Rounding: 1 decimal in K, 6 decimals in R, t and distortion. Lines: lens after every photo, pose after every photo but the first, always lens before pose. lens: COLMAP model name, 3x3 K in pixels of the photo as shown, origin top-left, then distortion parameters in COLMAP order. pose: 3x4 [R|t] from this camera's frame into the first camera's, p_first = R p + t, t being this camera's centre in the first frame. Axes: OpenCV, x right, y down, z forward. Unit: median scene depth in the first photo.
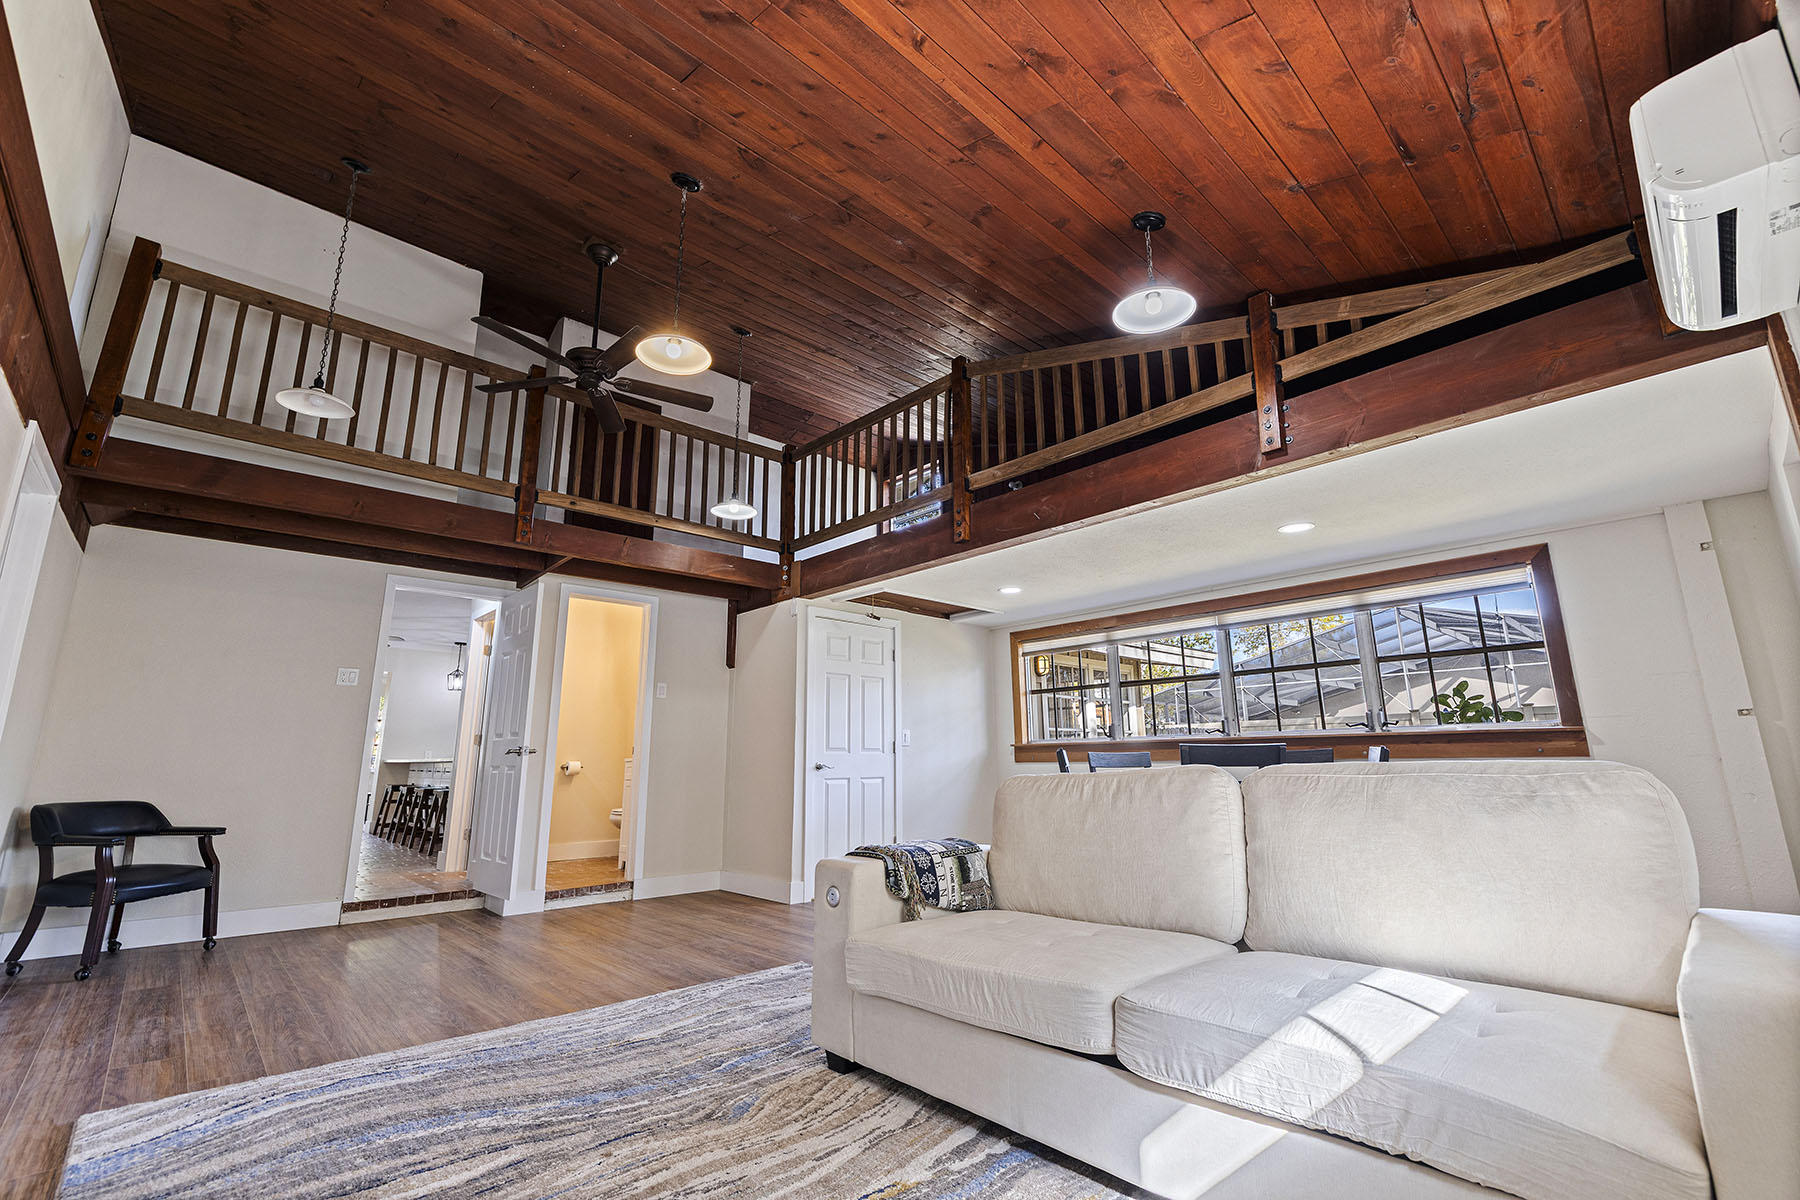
lens RADIAL K [[756.0, 0, 905.4], [0, 756.0, 596.8], [0, 0, 1]] dist [0.001243, 0.000038]
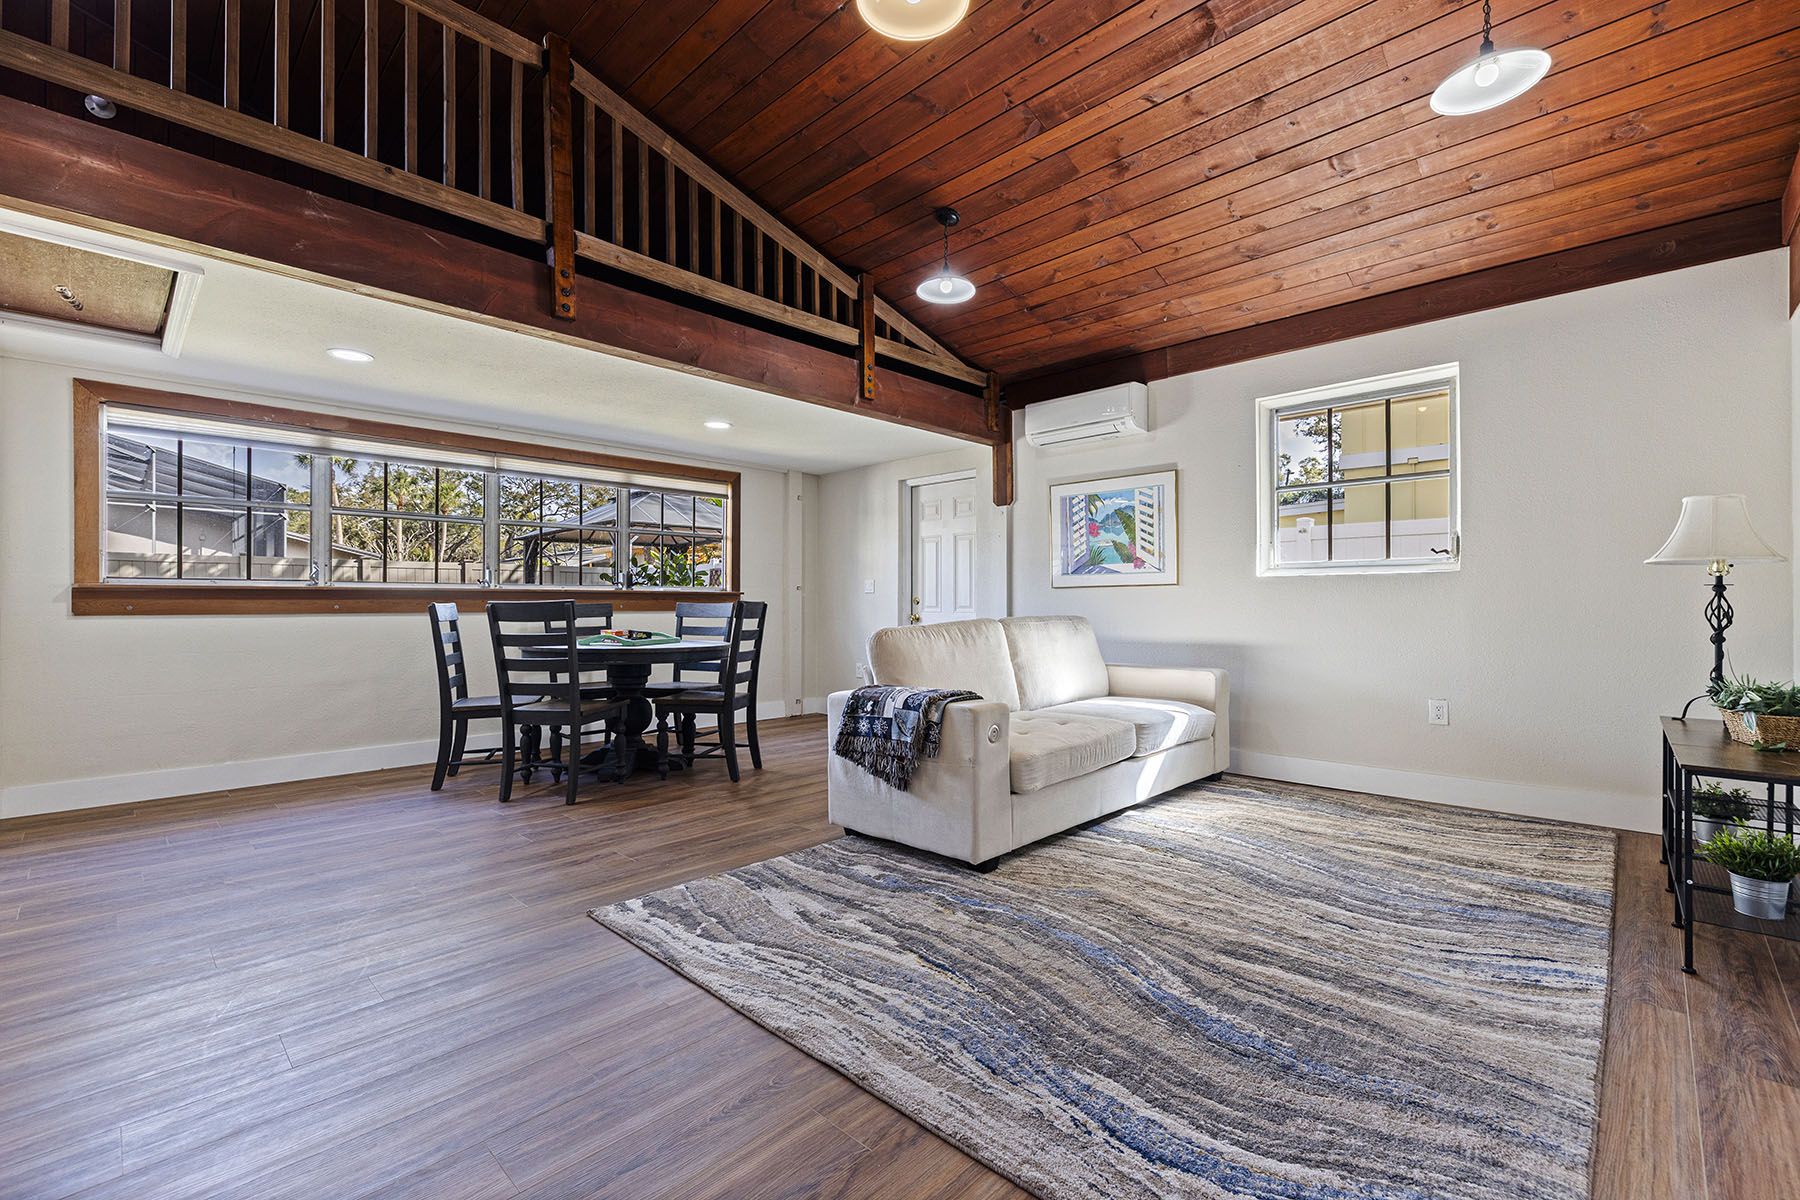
lens RADIAL K [[769.7, 0, 900.0], [0, 769.7, 600.0], [0, 0, 1]] dist [0.001836, 0.000385]
pose [[-0.042933, 0.014013, 0.998980, -1.249368], [-0.215893, 0.976147, -0.022971, 0.254567], [-0.975473, -0.216659, -0.038884, 1.222542]]
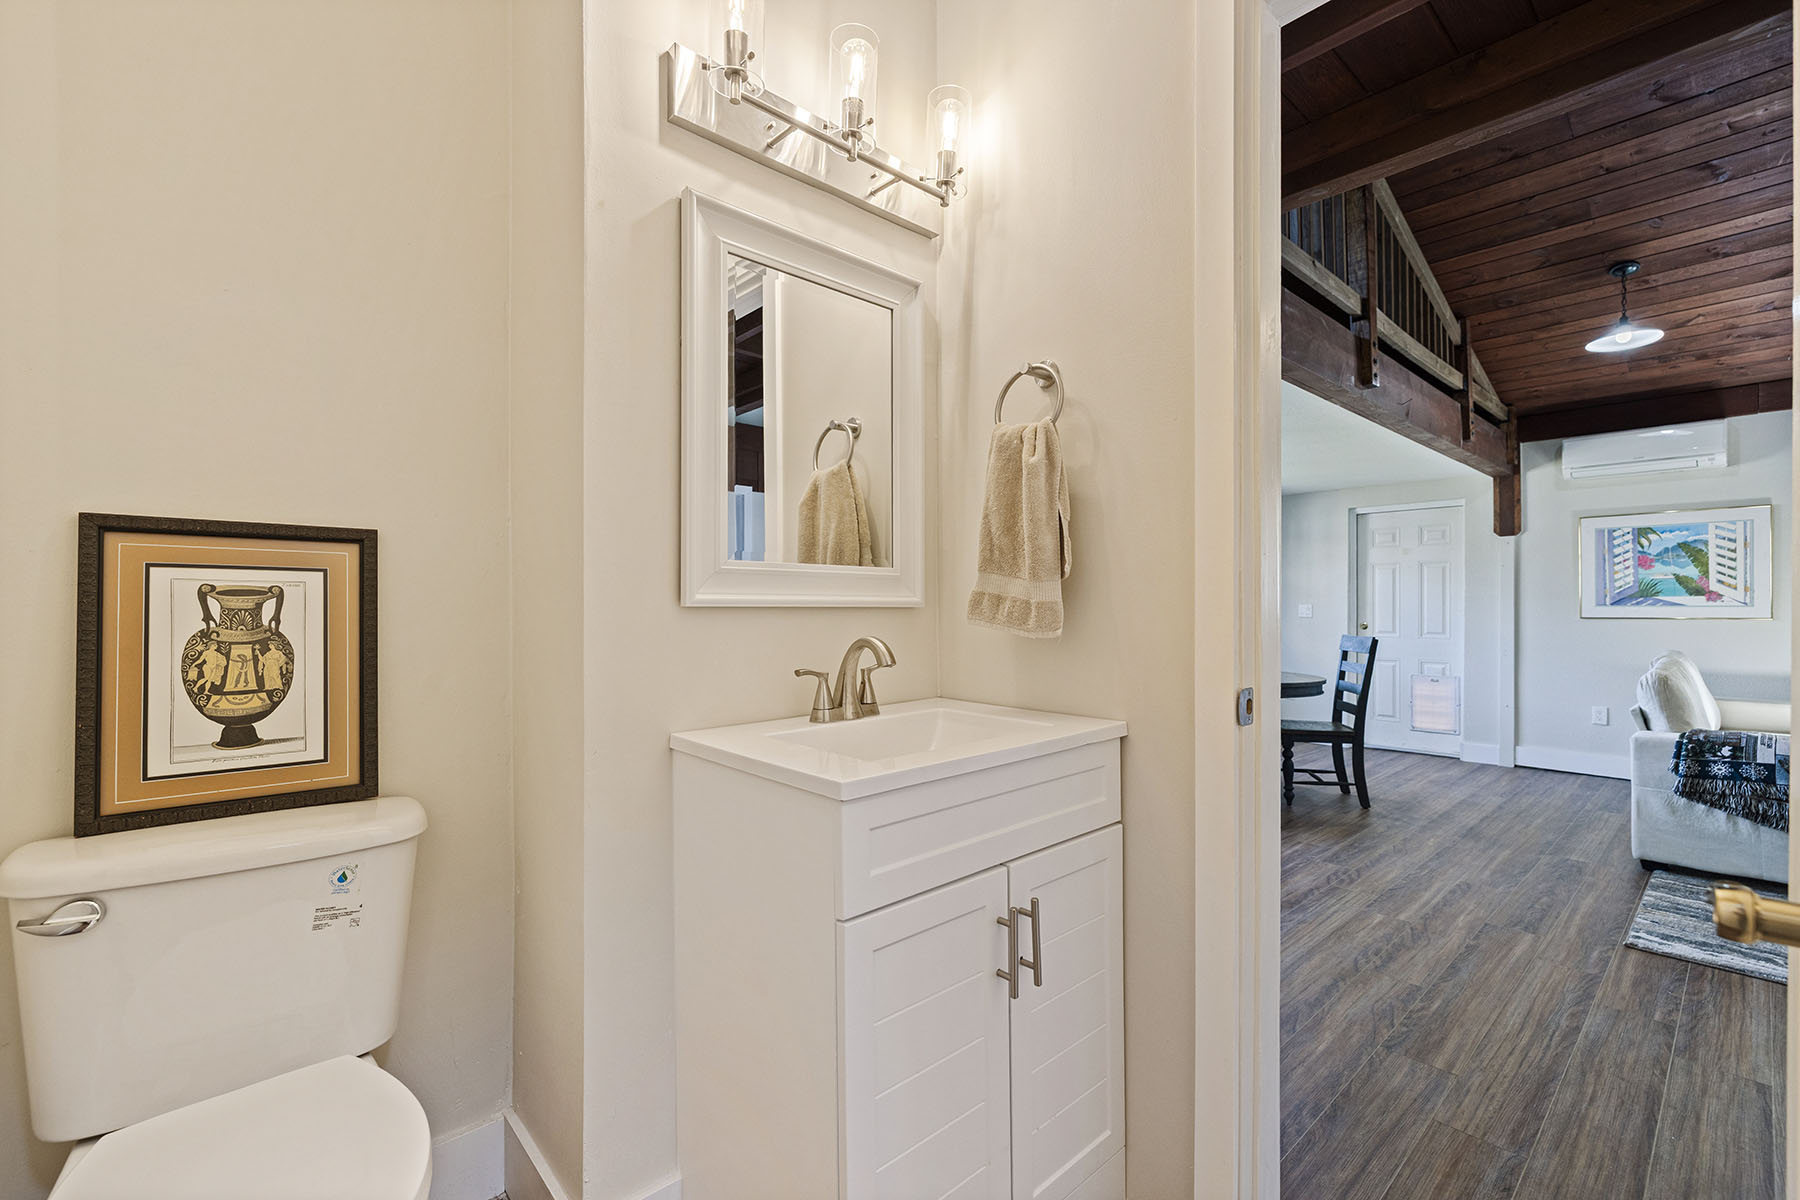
lens RADIAL K [[775.9, 0, 894.8], [0, 775.9, 604.6], [0, 0, 1]] dist [0.000161, 0.000192]
pose [[0.024078, 0.008324, 0.999675, -1.368704], [-0.217252, 0.976111, -0.002895, 0.481959], [-0.975819, -0.217111, 0.025311, 2.651180]]
